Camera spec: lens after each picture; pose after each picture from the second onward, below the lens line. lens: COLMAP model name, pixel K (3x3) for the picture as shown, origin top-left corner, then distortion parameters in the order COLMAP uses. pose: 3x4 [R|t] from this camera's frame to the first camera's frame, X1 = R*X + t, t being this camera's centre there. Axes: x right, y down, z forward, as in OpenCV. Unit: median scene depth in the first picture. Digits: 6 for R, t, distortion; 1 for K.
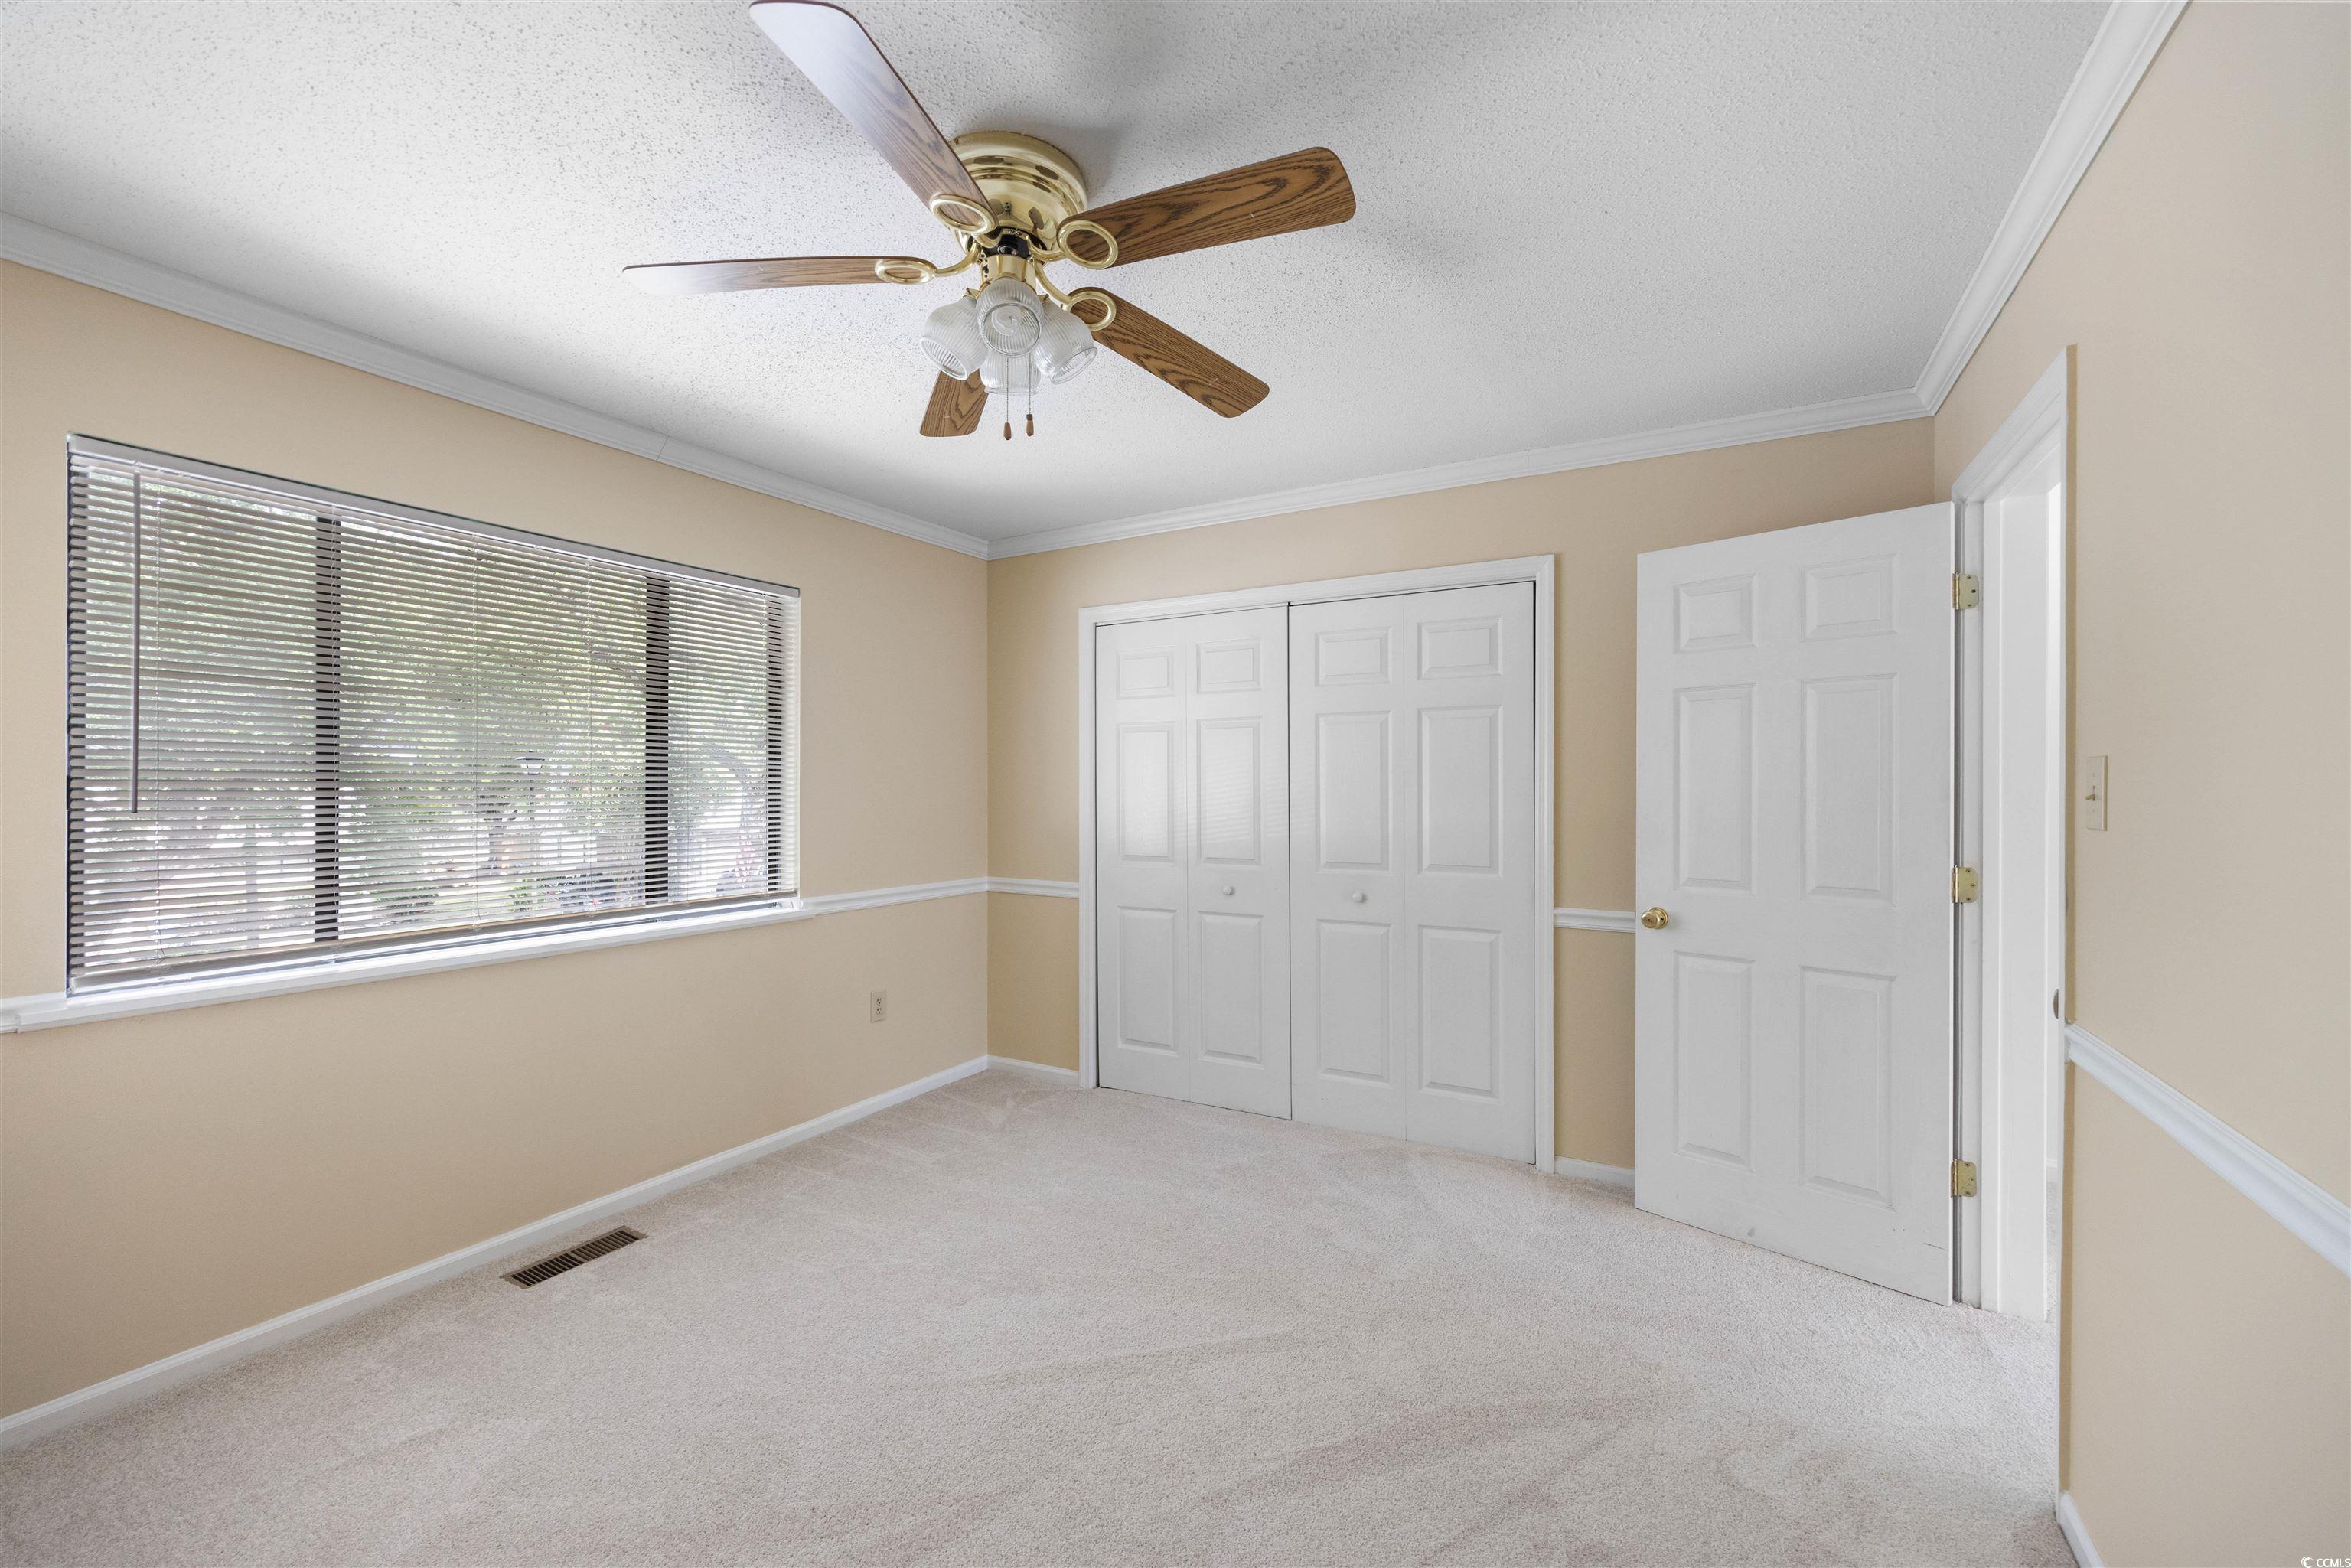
lens RADIAL K [[939.8, 0, 1179.2], [0, 939.8, 791.6], [0, 0, 1]] dist [-0.002676, 0.000049]
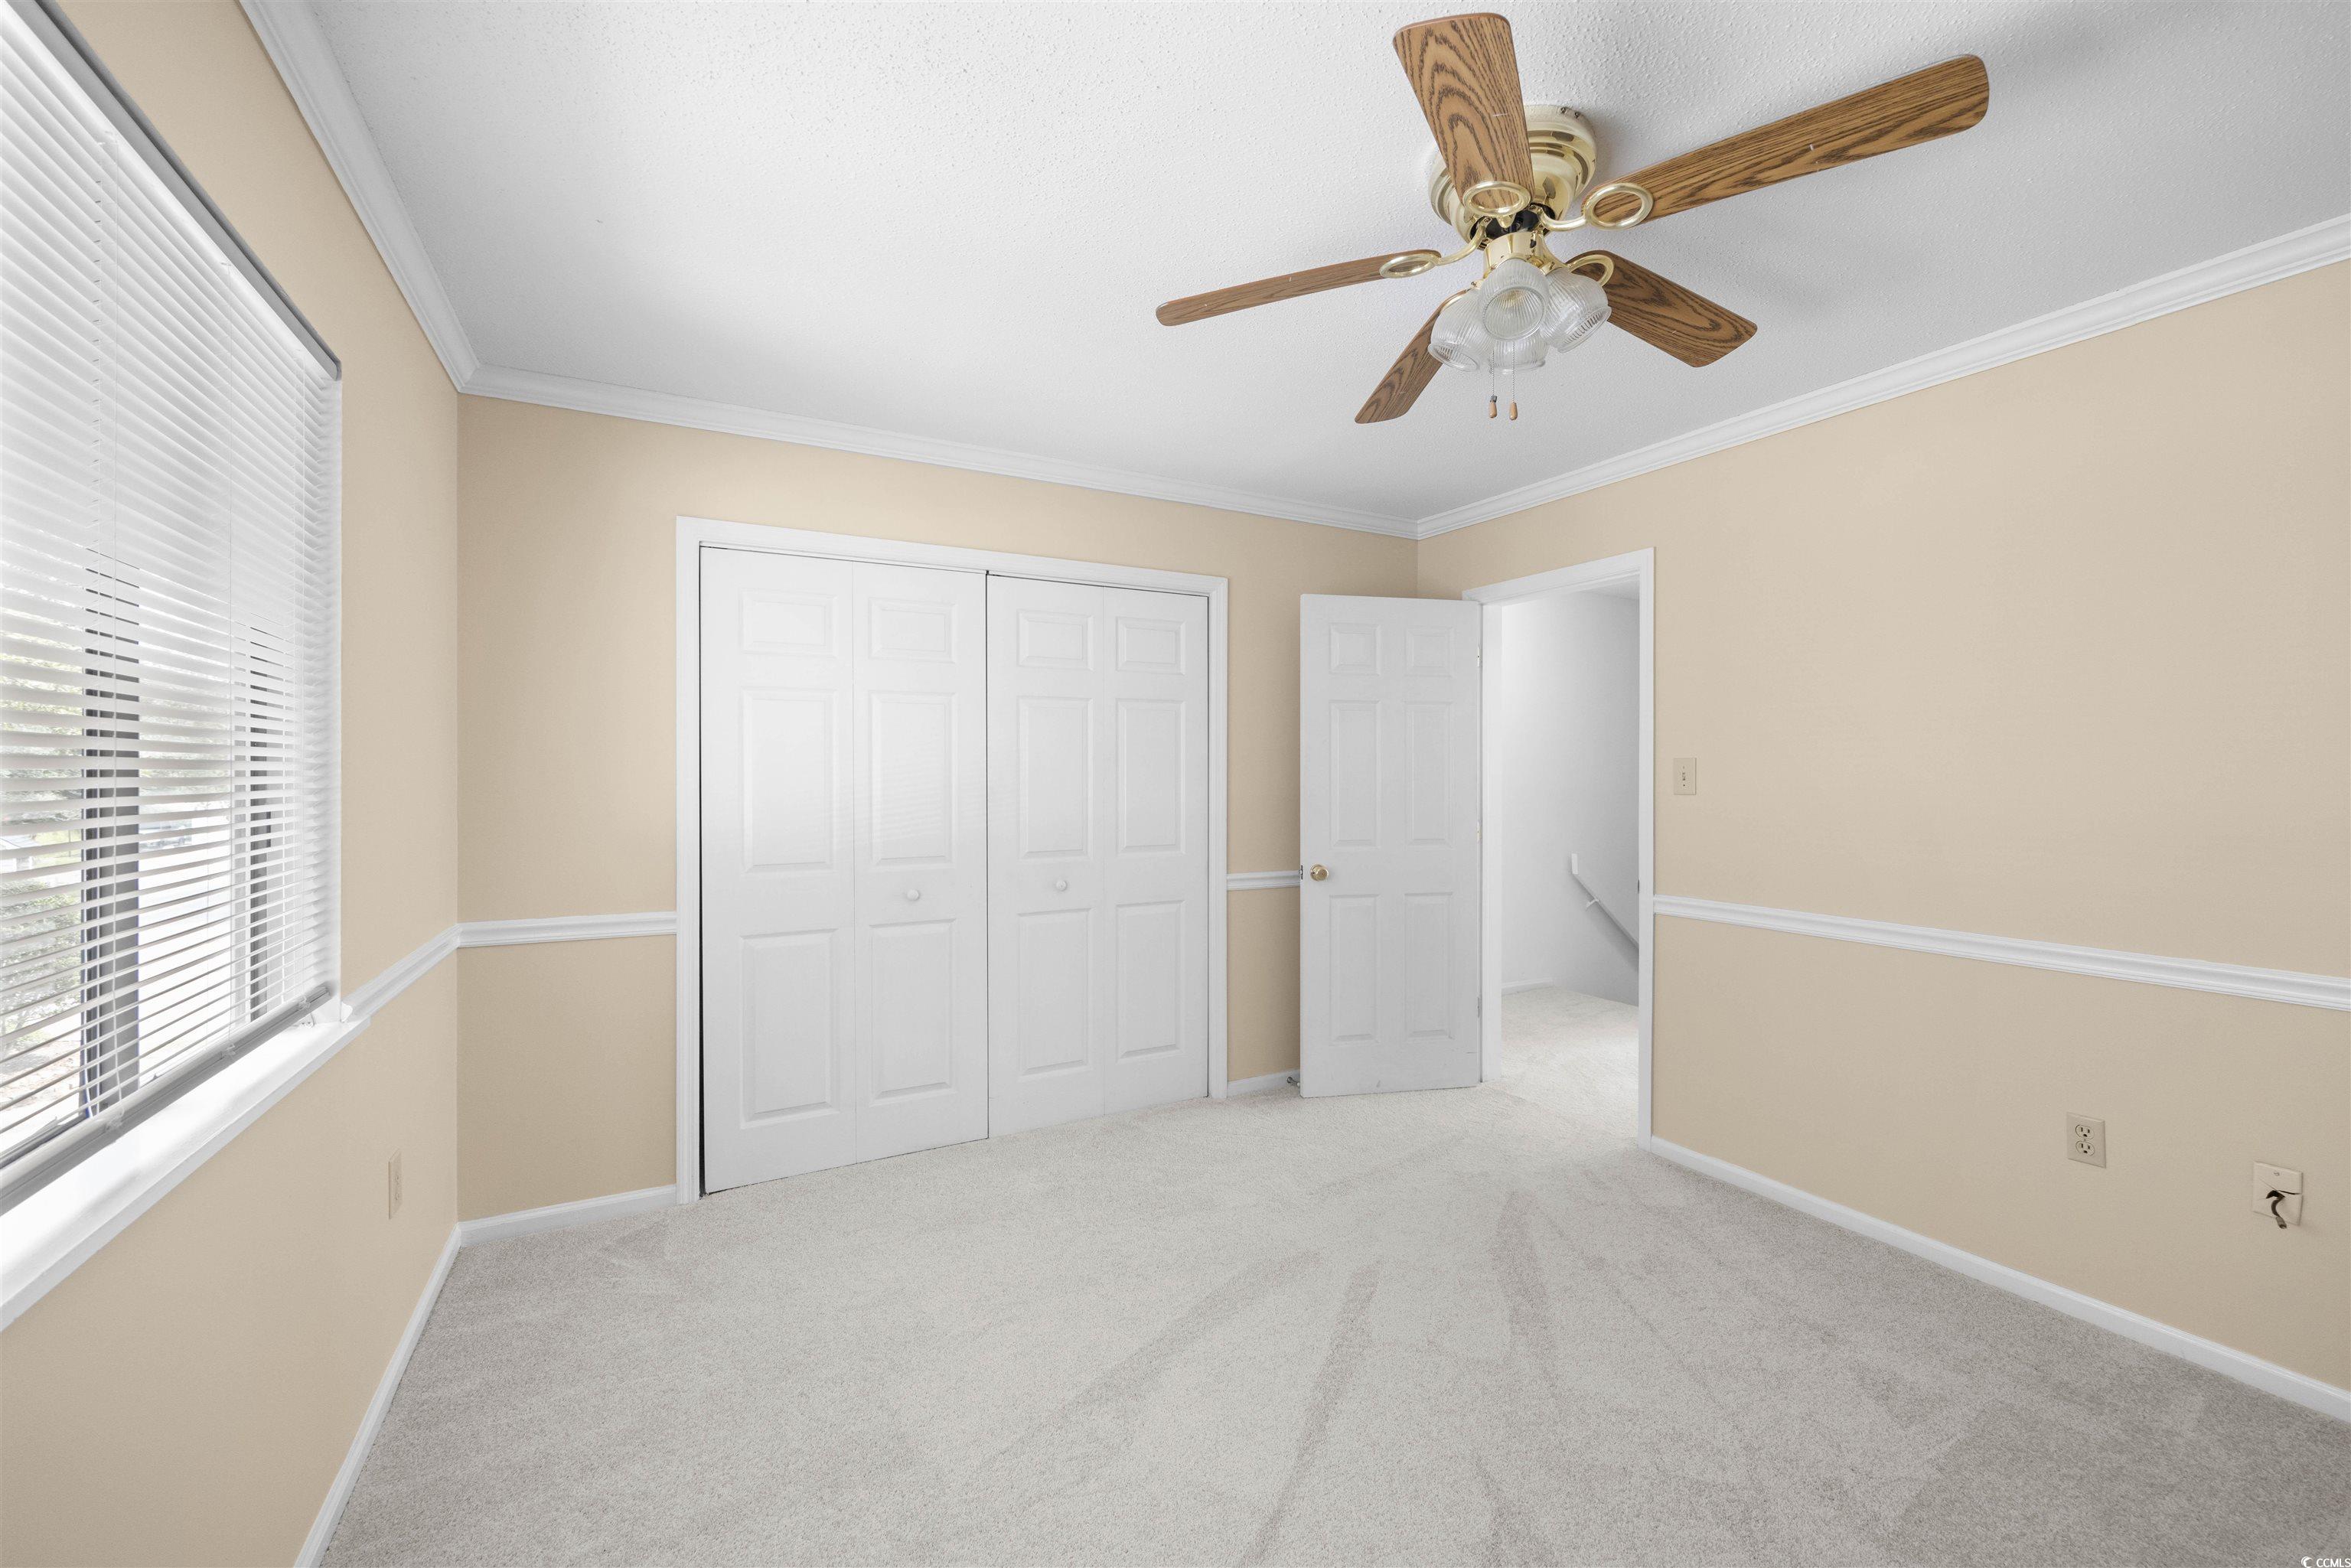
lens RADIAL K [[946.0, 0, 1176.2], [0, 946.0, 779.8], [0, 0, 1]] dist [0.002667, 0.000219]
pose [[0.532678, -0.005013, 0.846303, -0.625547], [0.003933, 0.999986, 0.003448, -0.001106], [-0.846309, 0.001492, 0.532690, 0.396815]]
